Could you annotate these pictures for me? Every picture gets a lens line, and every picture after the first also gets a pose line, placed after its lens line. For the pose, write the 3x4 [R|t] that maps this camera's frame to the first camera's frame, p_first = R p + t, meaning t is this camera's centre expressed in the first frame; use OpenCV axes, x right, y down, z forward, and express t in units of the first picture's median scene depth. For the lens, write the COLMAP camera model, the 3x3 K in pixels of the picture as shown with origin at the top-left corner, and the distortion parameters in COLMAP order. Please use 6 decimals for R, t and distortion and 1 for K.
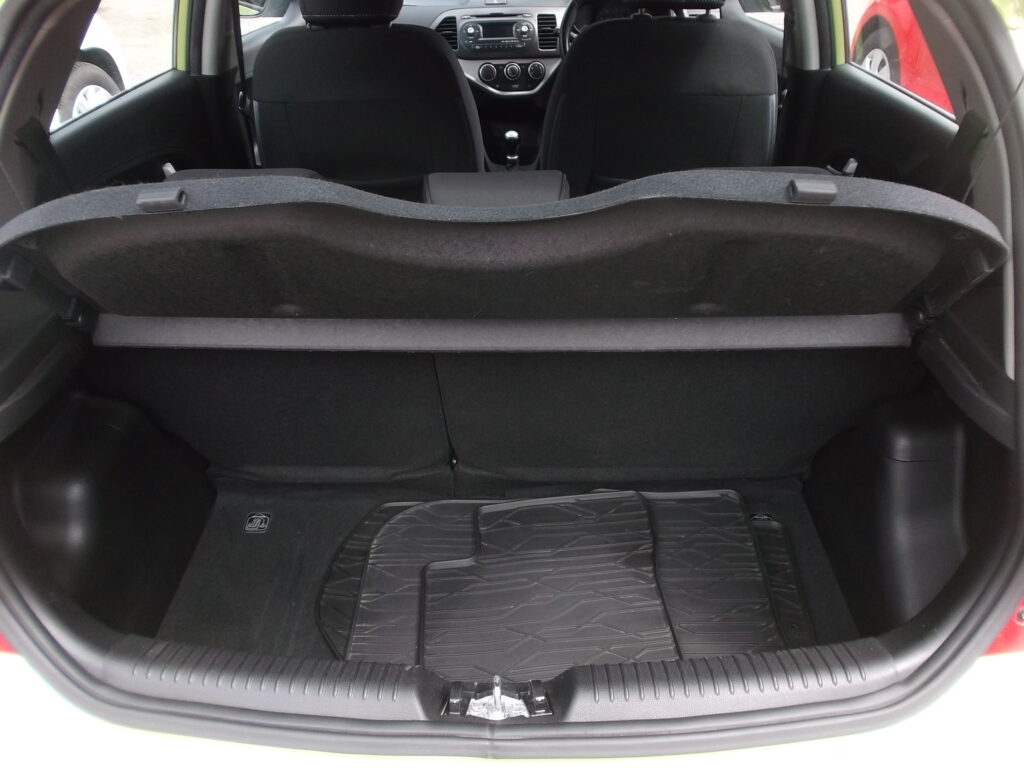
lens RADIAL K [[820.3, 0, 513.6], [0, 820.3, 382.5], [0, 0, 1]] dist [-0.045978, 0.028582]
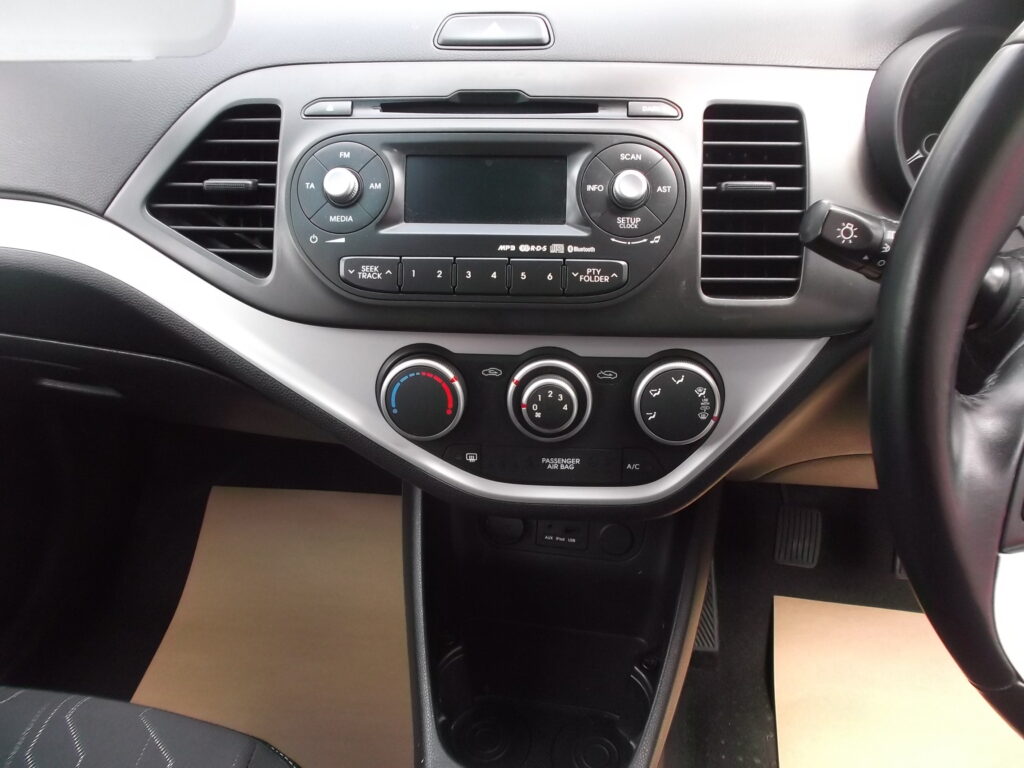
lens RADIAL K [[820.3, 0, 511.9], [0, 820.3, 381.6], [0, 0, 1]] dist [-0.045978, 0.028582]
pose [[0.987519, 0.082254, -0.134318, 0.015500], [-0.084157, 0.996416, -0.008537, -0.384925], [0.133134, 0.019735, 0.990902, 0.812214]]
